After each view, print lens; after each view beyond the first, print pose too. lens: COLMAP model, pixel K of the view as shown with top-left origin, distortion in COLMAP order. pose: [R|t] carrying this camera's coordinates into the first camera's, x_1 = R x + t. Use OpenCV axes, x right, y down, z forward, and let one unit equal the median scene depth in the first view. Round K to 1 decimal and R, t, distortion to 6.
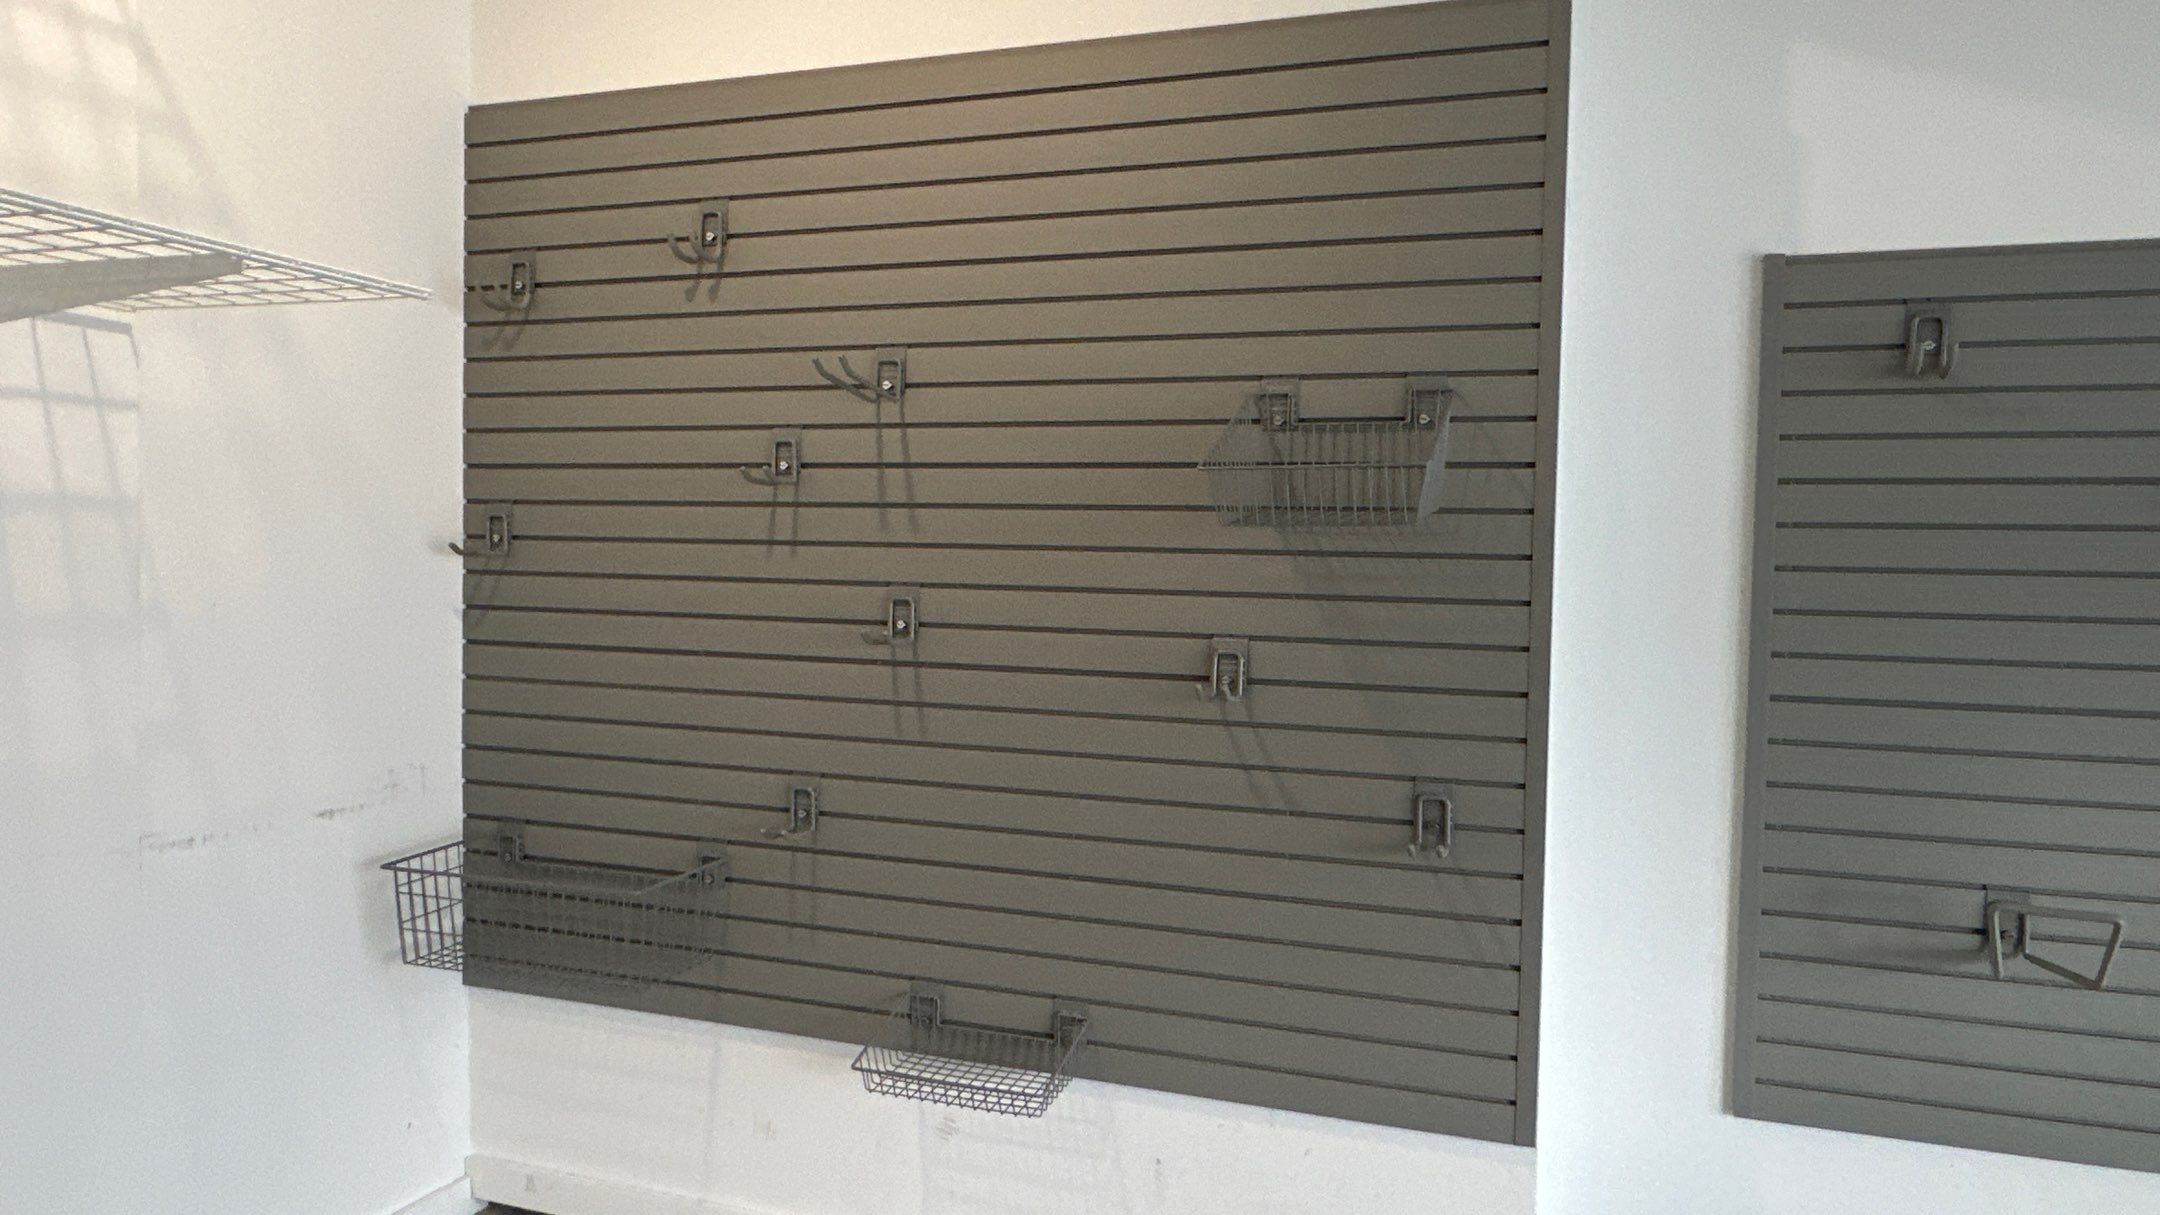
lens RADIAL K [[1456.5, 0, 1087.2], [0, 1456.5, 604.2], [0, 0, 1]] dist [0.000928, -0.005955]
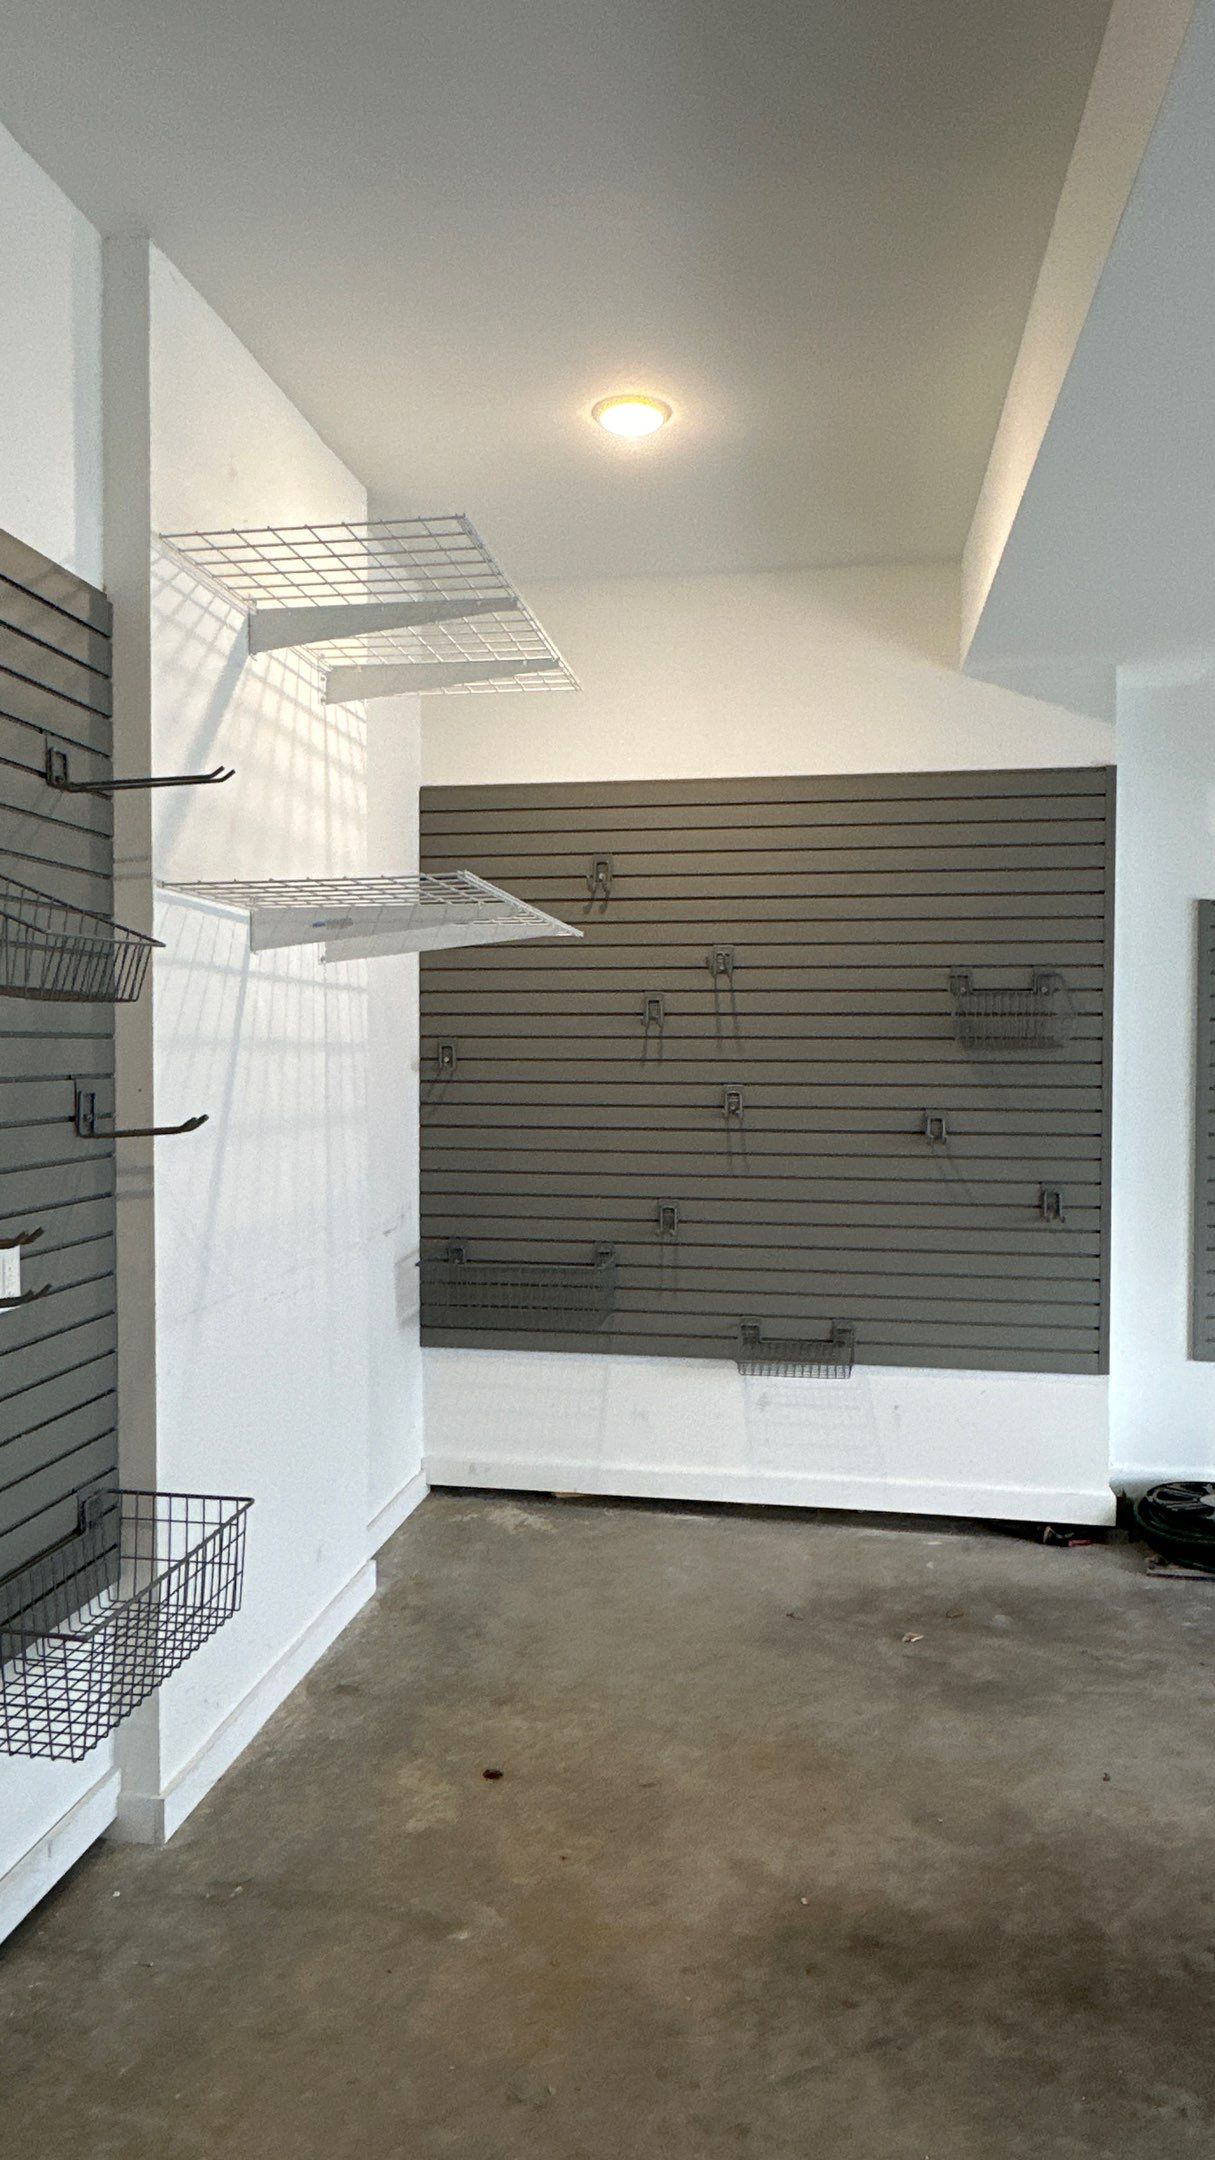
lens RADIAL K [[1397.7, 0, 608.1], [0, 1397.7, 1084.3], [0, 0, 1]] dist [-0.005179, -0.001059]
pose [[0.983812, -0.020830, 0.177991, -0.581437], [0.022432, 0.999724, -0.006995, -0.004977], [-0.177796, 0.010875, 0.984007, -0.604027]]
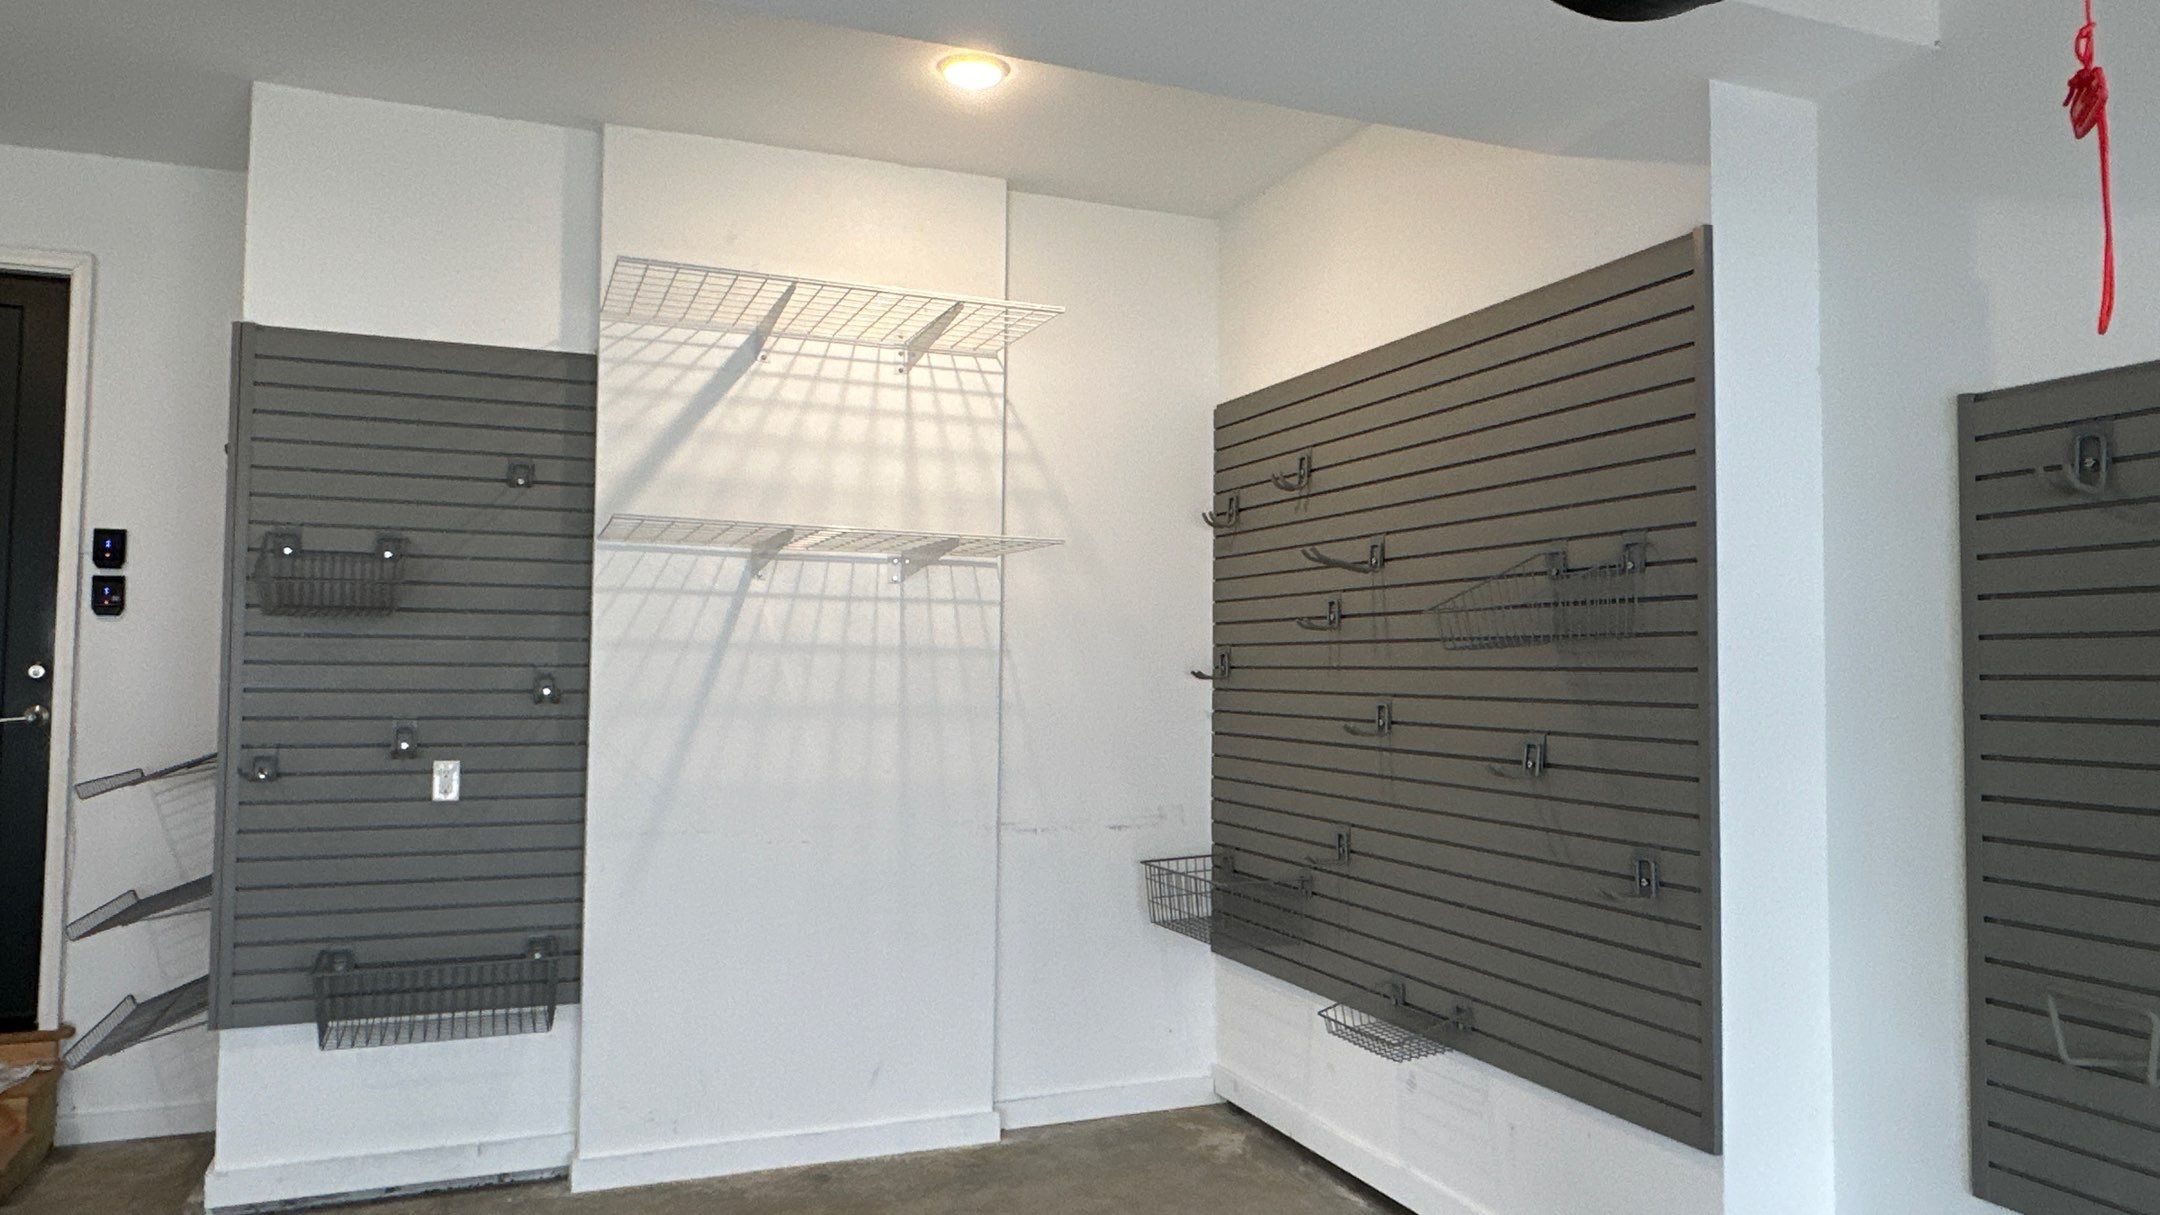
lens RADIAL K [[1456.5, 0, 1081.2], [0, 1456.5, 605.6], [0, 0, 1]] dist [0.000928, -0.005955]
pose [[0.664505, -0.045975, -0.745868, 0.795509], [-0.025351, 0.996144, -0.083988, 0.028499], [0.746853, 0.074720, 0.660778, -0.208538]]
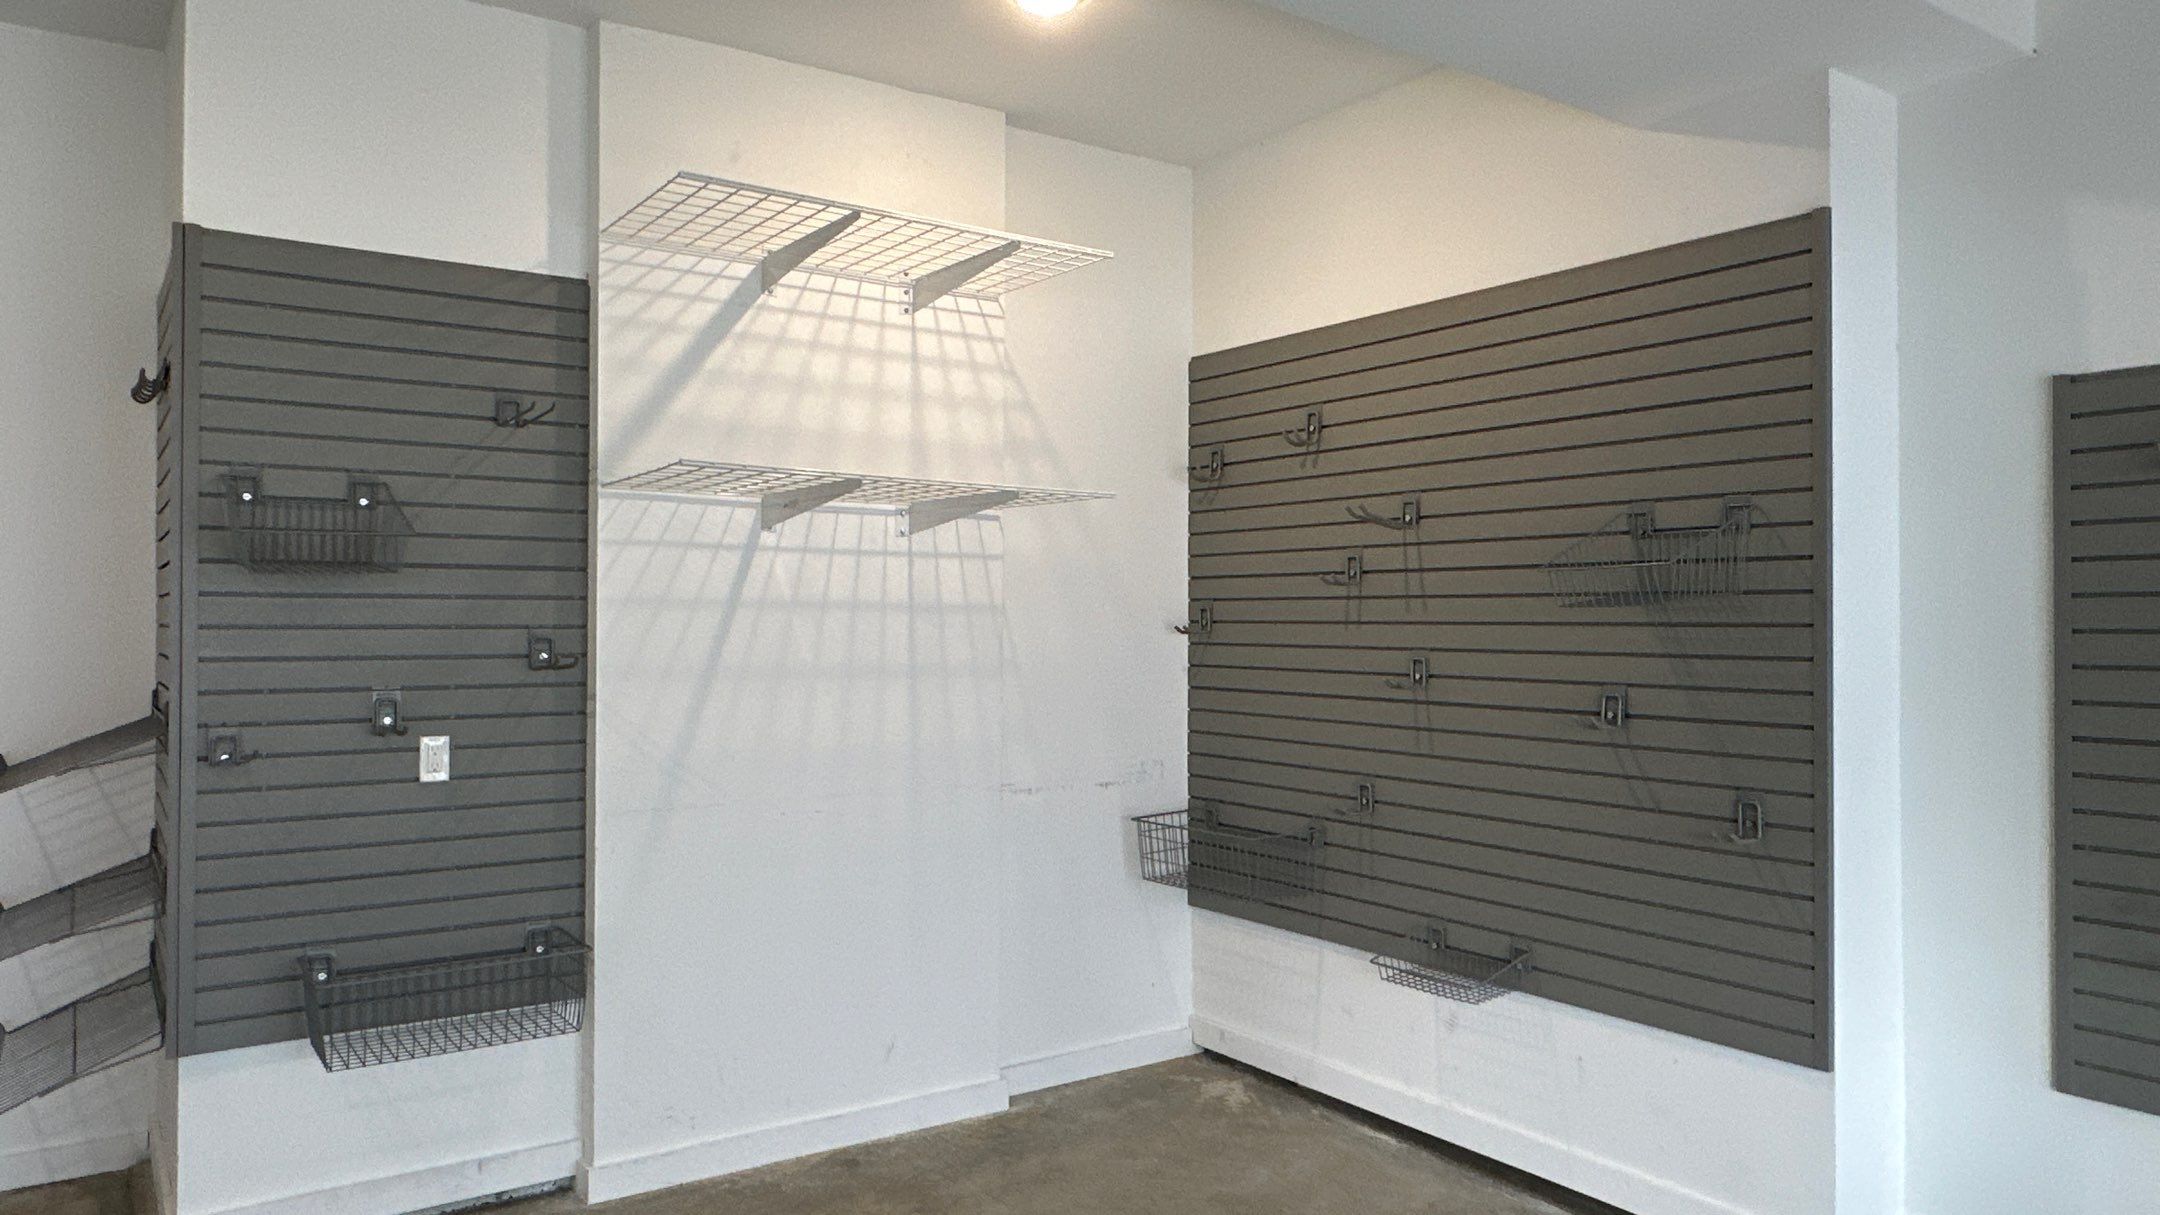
lens RADIAL K [[1456.5, 0, 1082.7], [0, 1456.5, 605.8], [0, 0, 1]] dist [0.000928, -0.005955]
pose [[0.813426, -0.022490, -0.581234, 0.480923], [-0.008917, 0.998653, -0.051120, 0.022232], [0.581600, 0.046765, 0.812129, -0.436846]]
